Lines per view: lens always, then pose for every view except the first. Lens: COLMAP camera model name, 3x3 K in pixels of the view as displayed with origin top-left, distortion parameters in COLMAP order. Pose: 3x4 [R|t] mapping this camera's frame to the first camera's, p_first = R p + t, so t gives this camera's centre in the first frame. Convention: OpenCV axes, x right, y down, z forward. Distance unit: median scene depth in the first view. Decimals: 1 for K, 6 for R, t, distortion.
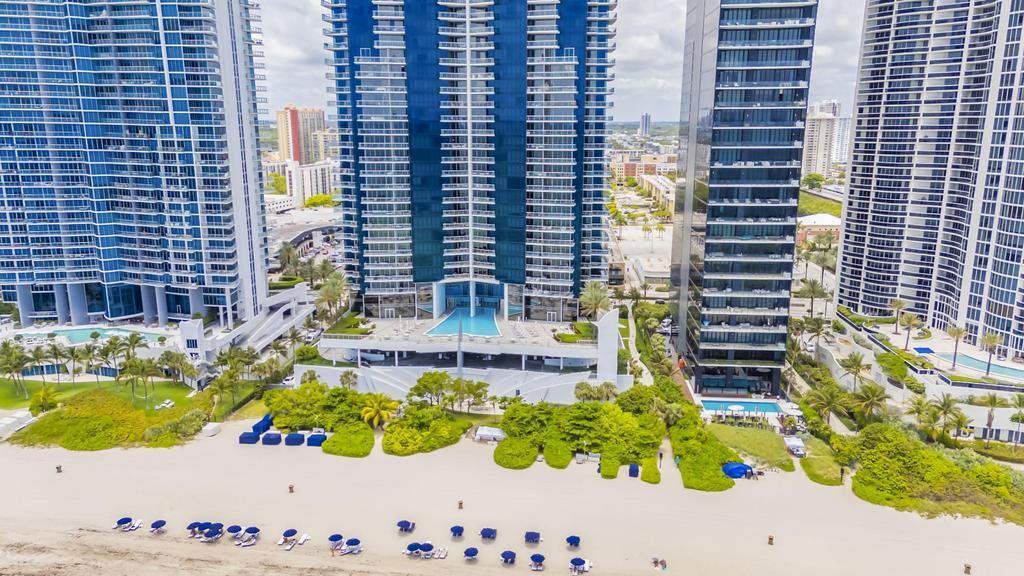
lens RADIAL K [[773.3, 0, 500.1], [0, 773.3, 301.5], [0, 0, 1]] dist [0.070199, 0.010950]
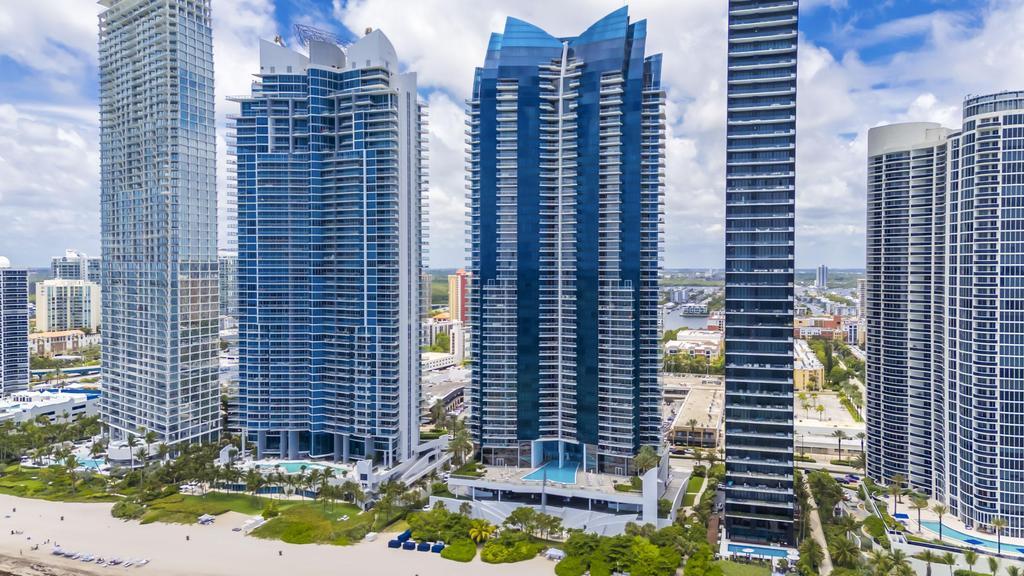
lens RADIAL K [[773.3, 0, 515.3], [0, 773.3, 296.0], [0, 0, 1]] dist [0.070199, 0.010950]
pose [[0.981471, 0.010549, -0.191318, 0.159018], [-0.047853, 0.980338, -0.191434, -0.012348], [0.185537, 0.197042, 0.962679, -0.416196]]
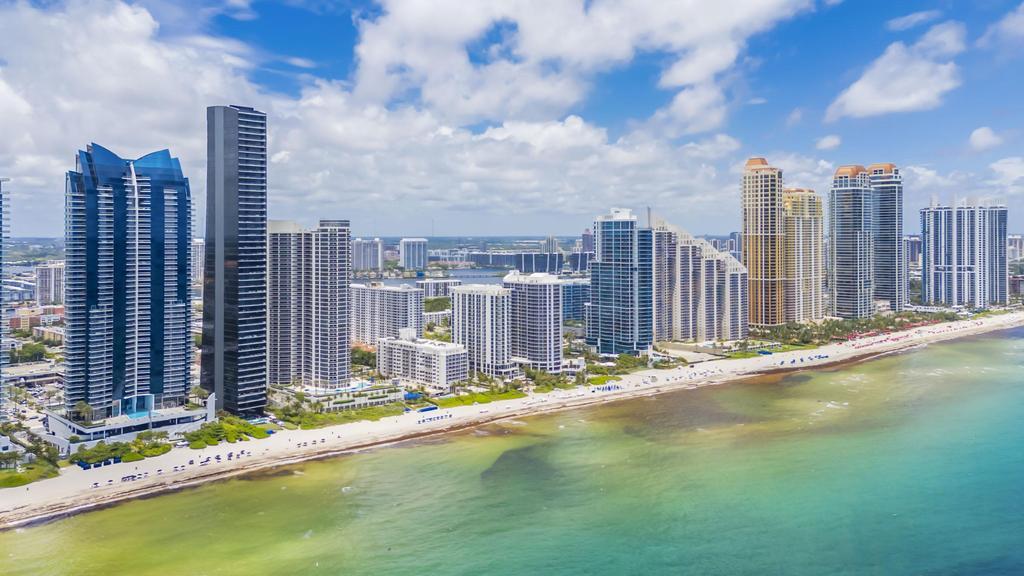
lens RADIAL K [[773.3, 0, 512.5], [0, 773.3, 229.0], [0, 0, 1]] dist [0.070199, 0.010950]
pose [[0.638025, 0.005113, 0.769999, -1.264949], [0.180518, 0.971117, -0.156027, 0.066698], [-0.748557, 0.238547, 0.618674, -1.599190]]
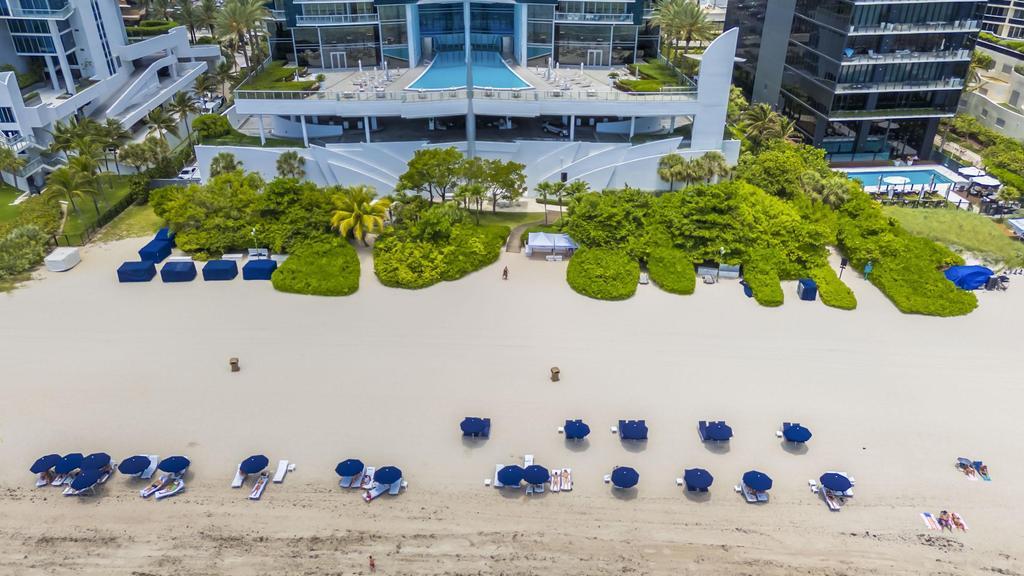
lens RADIAL K [[773.3, 0, 504.3], [0, 773.3, 305.2], [0, 0, 1]] dist [0.070199, 0.010950]
pose [[0.989817, -0.067071, 0.125553, -0.113067], [0.031454, 0.963289, 0.266618, 0.046829], [-0.138826, -0.259954, 0.955590, 0.357929]]
